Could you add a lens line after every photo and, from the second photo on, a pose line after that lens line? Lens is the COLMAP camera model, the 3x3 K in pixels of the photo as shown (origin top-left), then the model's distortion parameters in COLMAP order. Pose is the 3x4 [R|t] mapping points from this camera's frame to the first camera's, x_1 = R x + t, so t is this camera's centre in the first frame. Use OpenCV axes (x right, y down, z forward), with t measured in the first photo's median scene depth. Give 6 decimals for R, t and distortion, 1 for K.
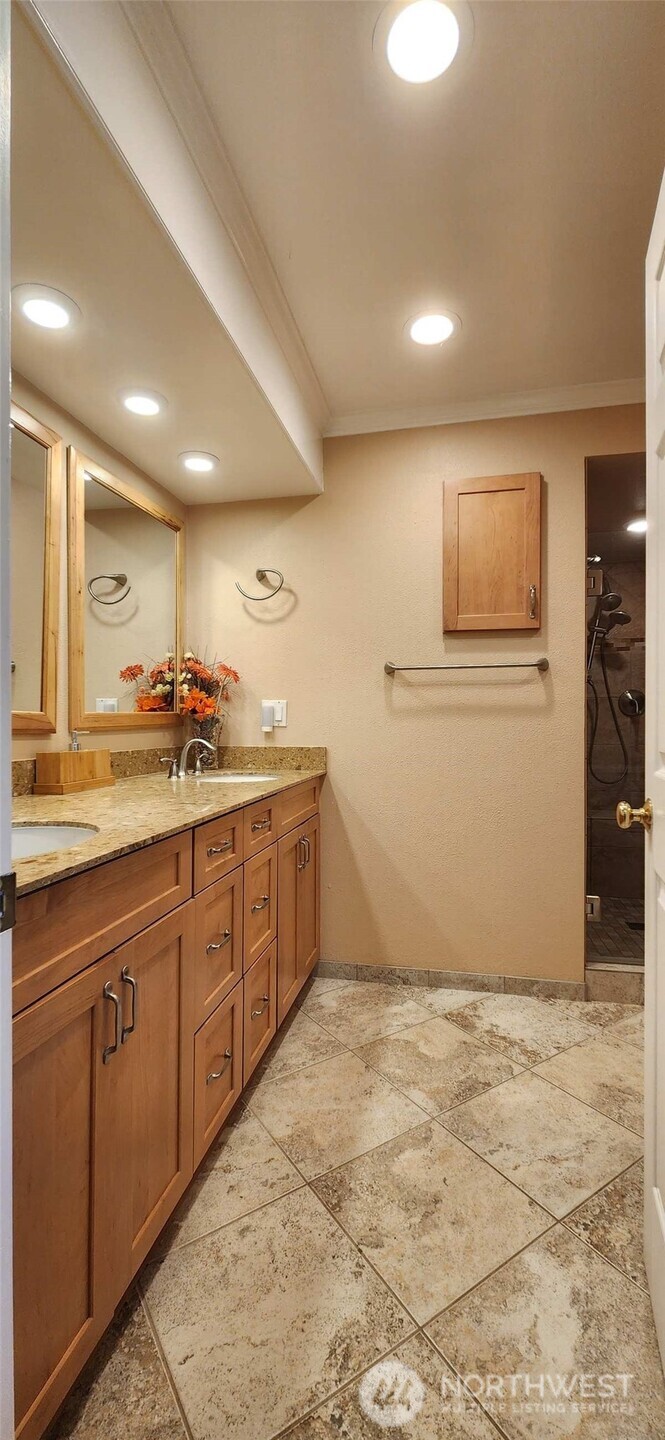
lens RADIAL K [[582.3, 0, 337.1], [0, 582.3, 725.2], [0, 0, 1]] dist [-0.000131, -0.000114]
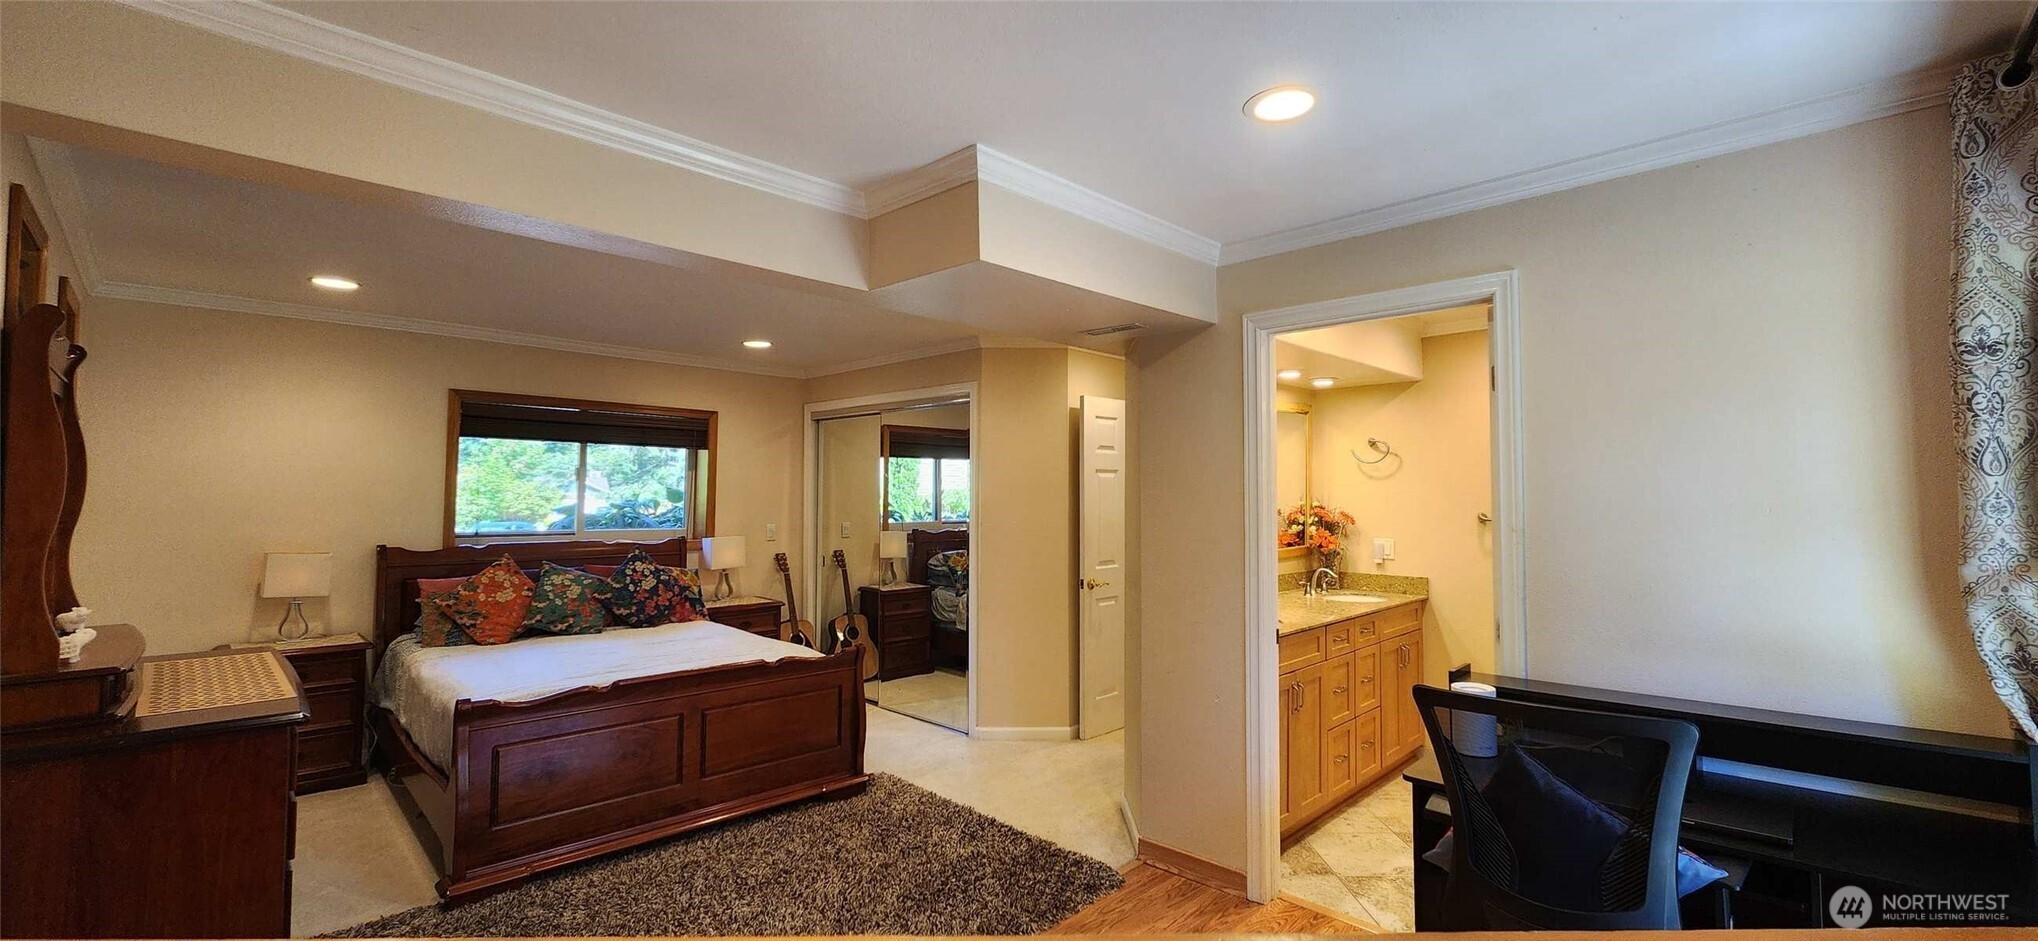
lens RADIAL K [[824.2, 0, 1015.7], [0, 824.2, 465.1], [0, 0, 1]] dist [-0.000131, -0.000114]
pose [[0.838507, -0.016016, -0.544655, 0.215592], [-0.005960, 0.999239, -0.038559, -0.136272], [0.544858, 0.035578, 0.837773, -1.037023]]
